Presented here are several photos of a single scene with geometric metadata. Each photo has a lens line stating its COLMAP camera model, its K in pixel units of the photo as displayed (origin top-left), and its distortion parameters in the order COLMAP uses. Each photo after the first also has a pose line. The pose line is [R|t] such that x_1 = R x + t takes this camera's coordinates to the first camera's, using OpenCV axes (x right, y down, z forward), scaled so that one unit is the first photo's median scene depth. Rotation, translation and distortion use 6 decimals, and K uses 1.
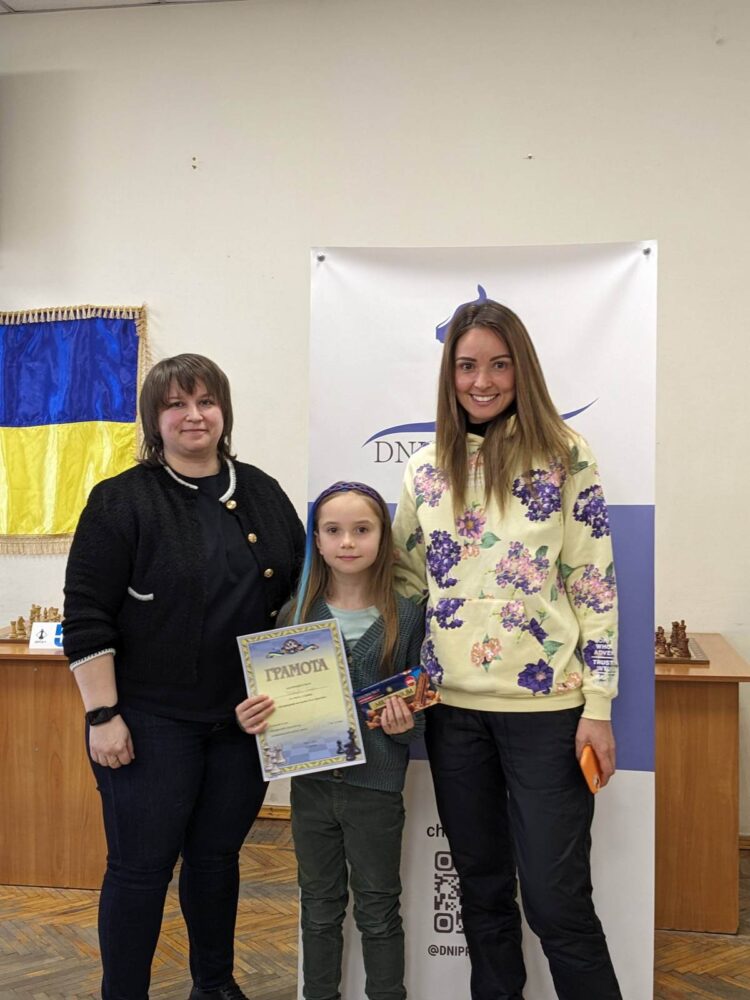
lens RADIAL K [[1279.0, 0, 370.1], [0, 1279.0, 509.0], [0, 0, 1]] dist [0.059096, 0.000000]
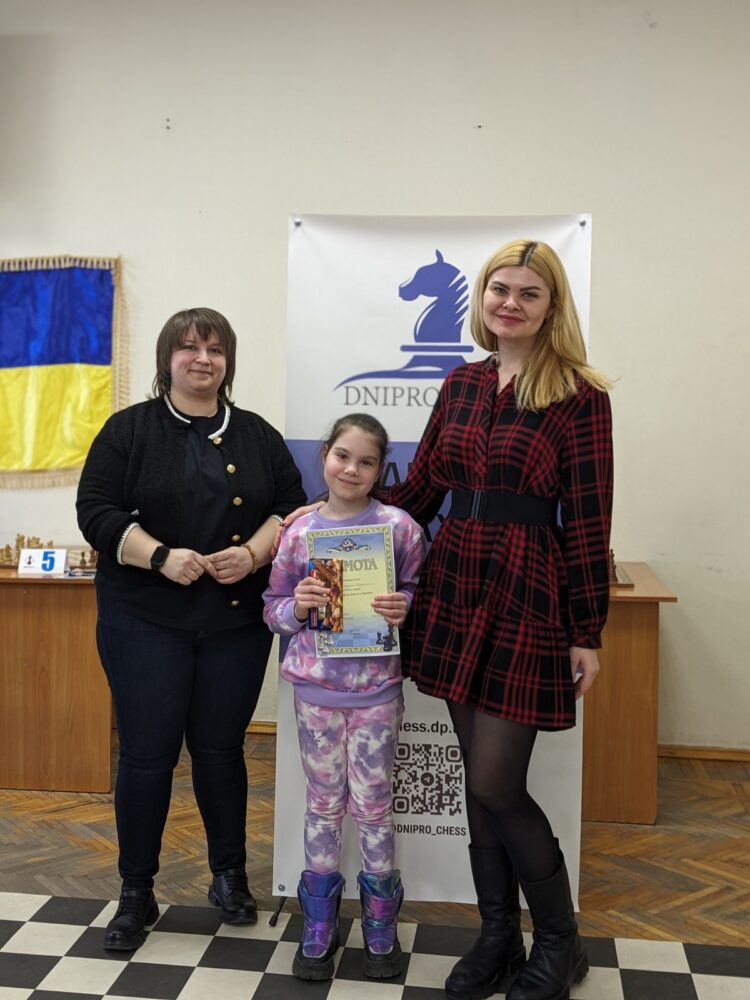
lens RADIAL K [[1279.0, 0, 368.8], [0, 1279.0, 483.7], [0, 0, 1]] dist [0.059096, 0.000000]
pose [[0.998879, 0.006854, 0.046843, -0.019742], [-0.008003, 0.999671, 0.024386, 0.003909], [-0.046660, -0.024733, 0.998605, -0.098666]]
